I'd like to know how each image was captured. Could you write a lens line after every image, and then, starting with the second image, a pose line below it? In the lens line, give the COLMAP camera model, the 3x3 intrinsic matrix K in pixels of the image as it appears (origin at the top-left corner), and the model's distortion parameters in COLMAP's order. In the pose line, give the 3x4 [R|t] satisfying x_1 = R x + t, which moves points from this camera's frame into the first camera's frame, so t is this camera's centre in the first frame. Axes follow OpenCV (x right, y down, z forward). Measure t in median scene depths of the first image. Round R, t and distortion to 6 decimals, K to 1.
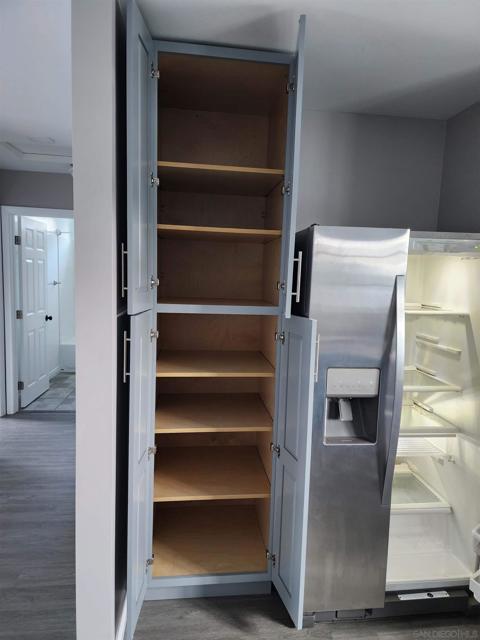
lens RADIAL K [[426.0, 0, 236.0], [0, 426.0, 321.9], [0, 0, 1]] dist [0.094507, -0.096964]
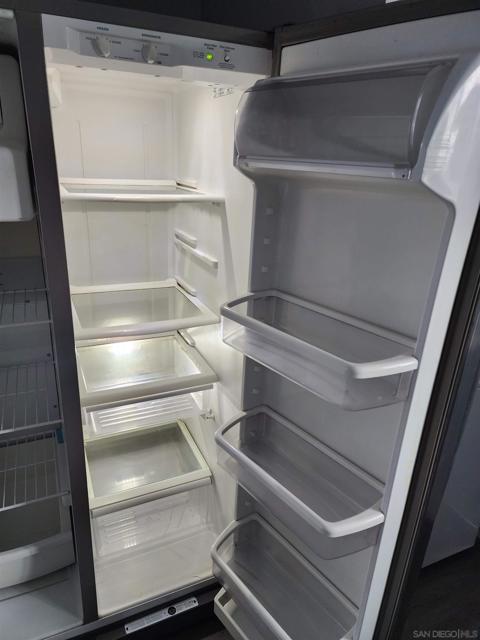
lens RADIAL K [[426.0, 0, 236.0], [0, 426.0, 321.9], [0, 0, 1]] dist [0.094507, -0.096964]
pose [[0.947965, -0.098210, 0.302847, 0.329555], [0.013739, 0.962966, 0.269272, -0.014010], [-0.318077, -0.251100, 0.914208, 0.382234]]
